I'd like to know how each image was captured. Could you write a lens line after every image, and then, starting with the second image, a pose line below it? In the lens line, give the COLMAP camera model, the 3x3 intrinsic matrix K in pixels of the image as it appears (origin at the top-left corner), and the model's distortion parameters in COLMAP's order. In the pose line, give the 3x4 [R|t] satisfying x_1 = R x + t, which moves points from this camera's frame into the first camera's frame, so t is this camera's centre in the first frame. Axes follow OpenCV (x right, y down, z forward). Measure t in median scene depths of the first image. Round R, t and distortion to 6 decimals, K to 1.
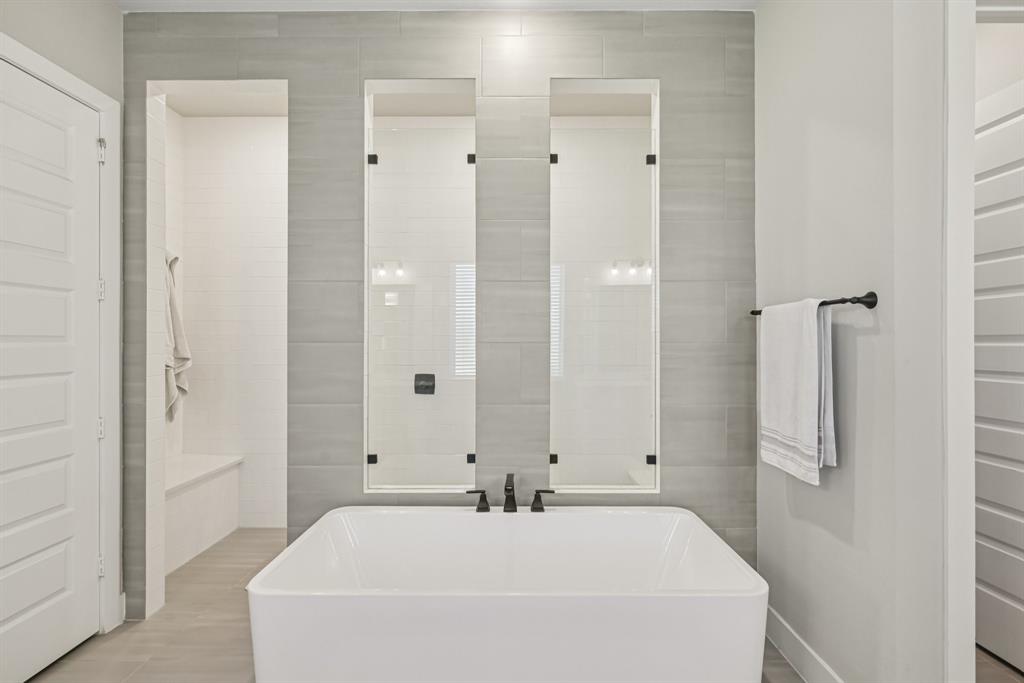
lens RADIAL K [[465.5, 0, 512.3], [0, 465.5, 339.2], [0, 0, 1]] dist [-0.000544, -0.000115]
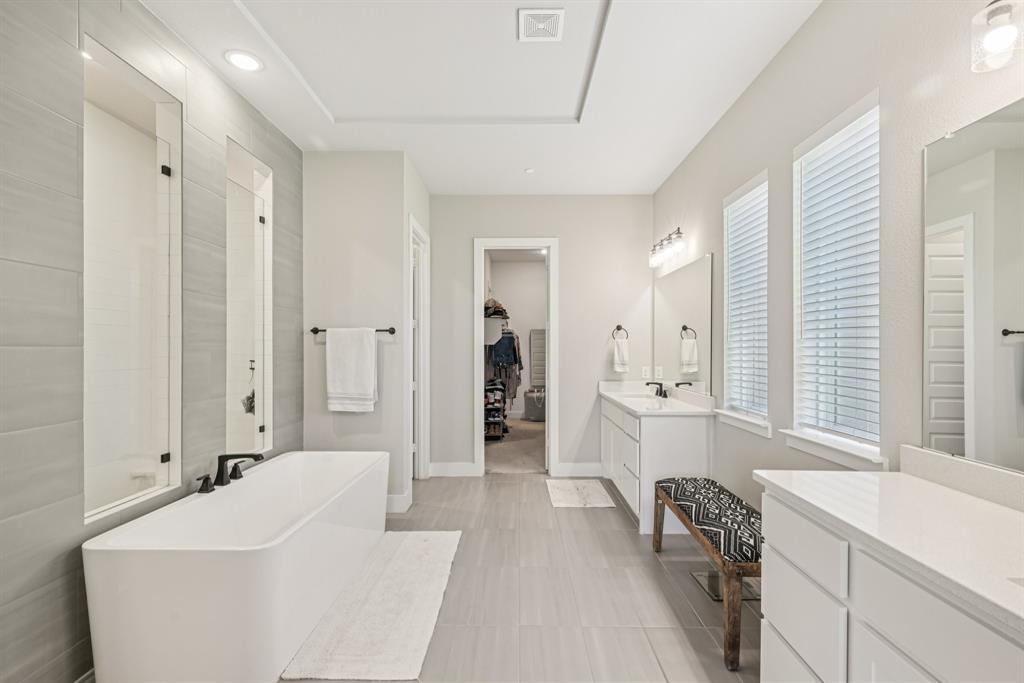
lens RADIAL K [[465.5, 0, 512.7], [0, 465.5, 346.1], [0, 0, 1]] dist [-0.000544, -0.000115]
pose [[0.011979, 0.007297, 0.999902, -1.160168], [-0.008448, 0.999938, -0.007196, 0.006661], [-0.999893, -0.008361, 0.012040, 0.216020]]
